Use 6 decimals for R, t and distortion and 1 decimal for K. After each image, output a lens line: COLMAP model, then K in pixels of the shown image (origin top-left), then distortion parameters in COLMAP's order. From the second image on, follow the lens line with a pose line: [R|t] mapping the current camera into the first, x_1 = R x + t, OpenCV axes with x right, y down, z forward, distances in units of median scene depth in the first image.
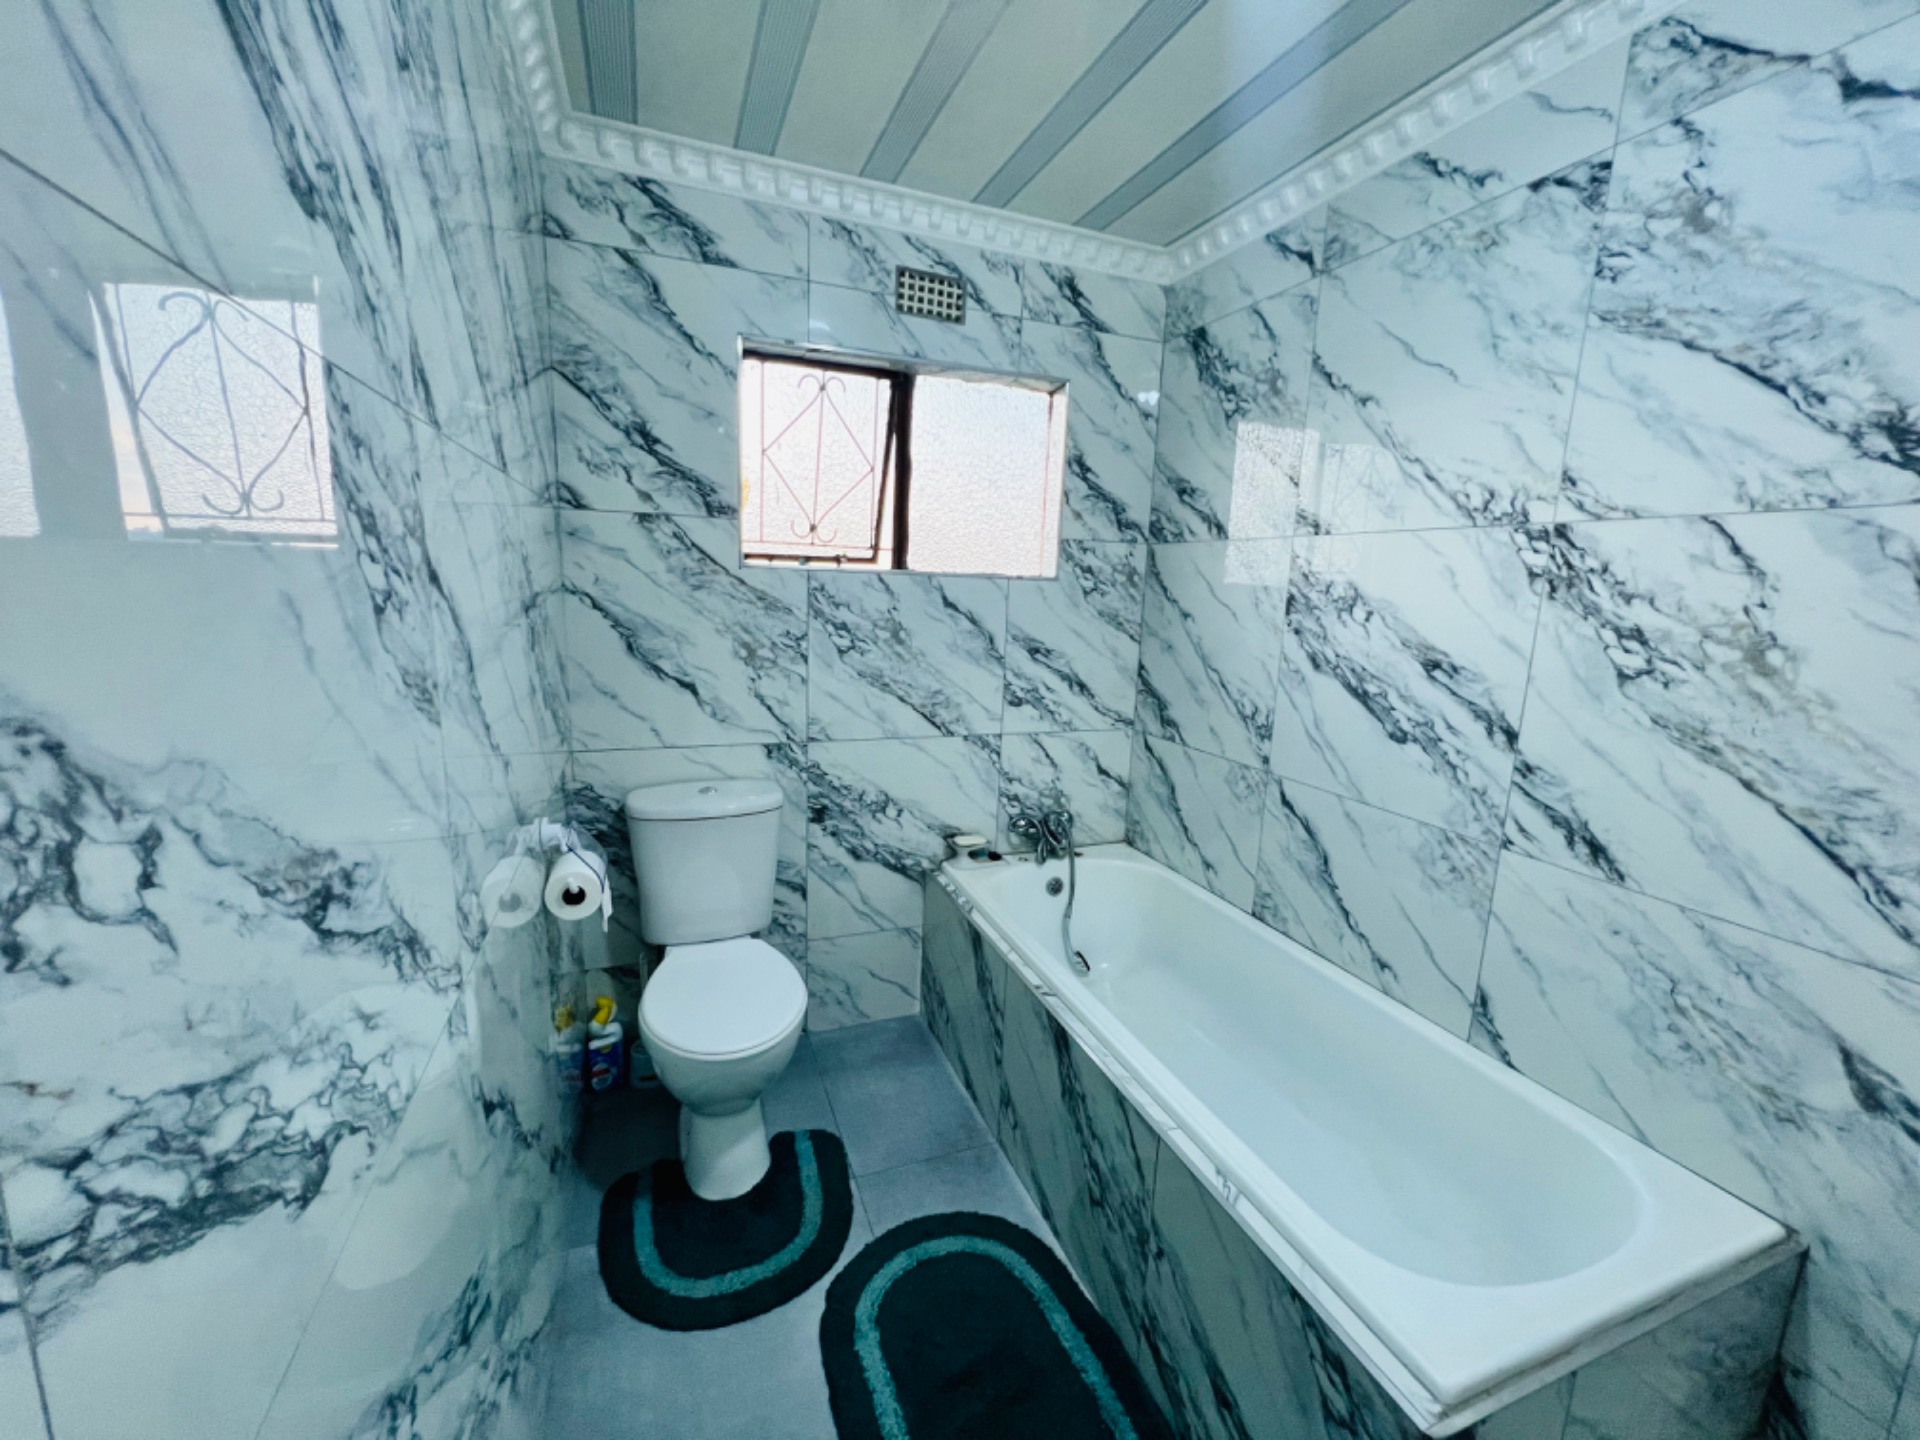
lens RADIAL K [[768.7, 0, 957.9], [0, 768.7, 719.8], [0, 0, 1]] dist [0.000949, 0.000454]
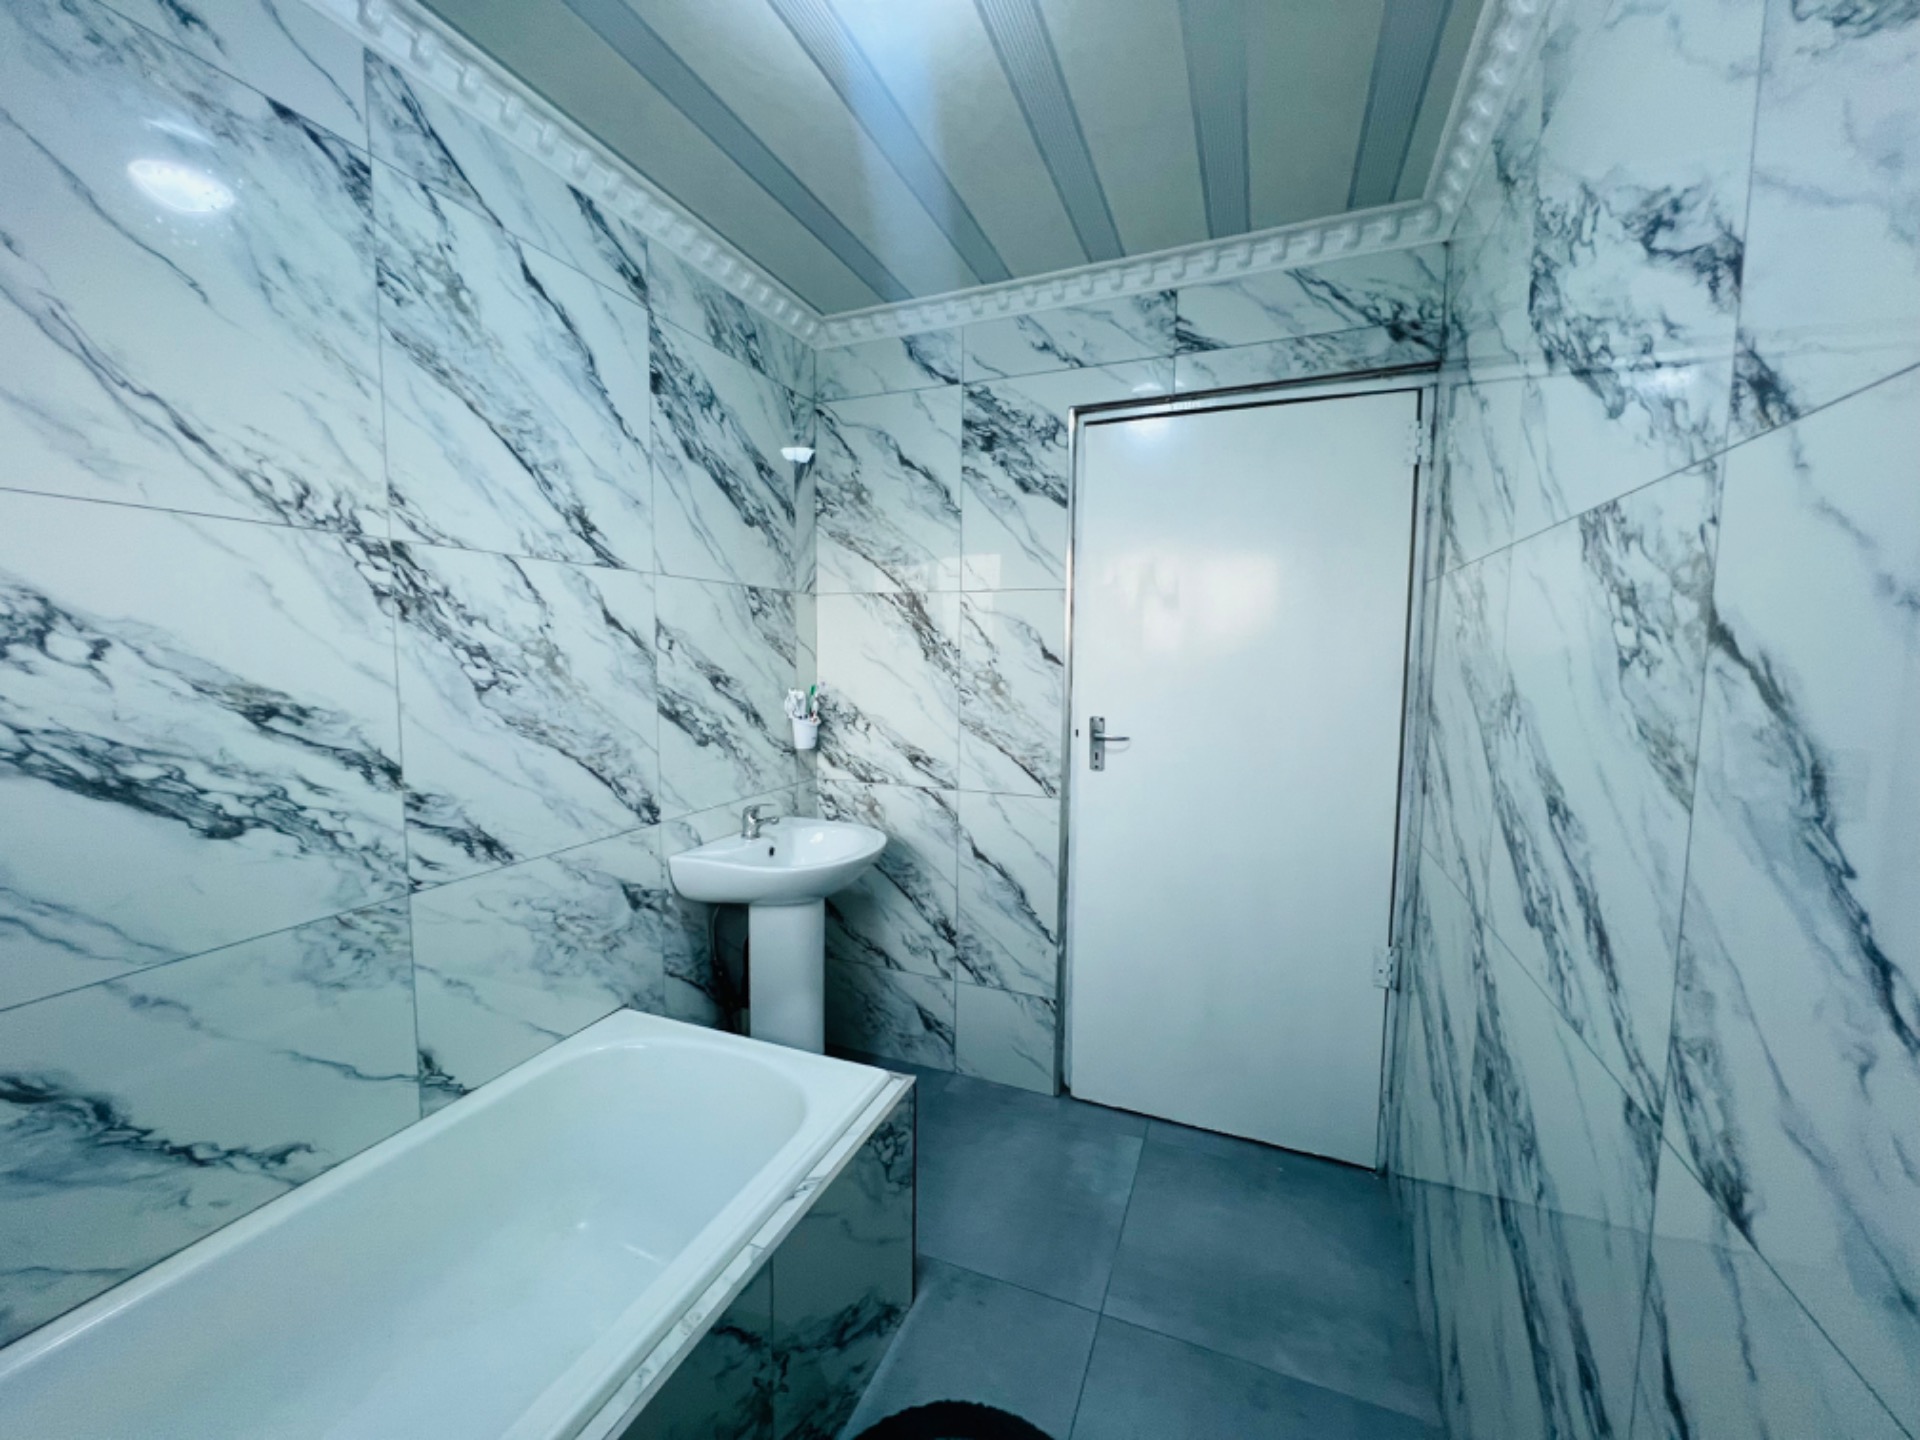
lens RADIAL K [[768.7, 0, 954.1], [0, 768.7, 718.8], [0, 0, 1]] dist [0.000949, 0.000454]
pose [[-0.727420, -0.104376, 0.678207, -0.382390], [0.086083, 0.966675, 0.241100, -0.212854], [-0.680771, 0.233763, -0.694194, 1.241353]]
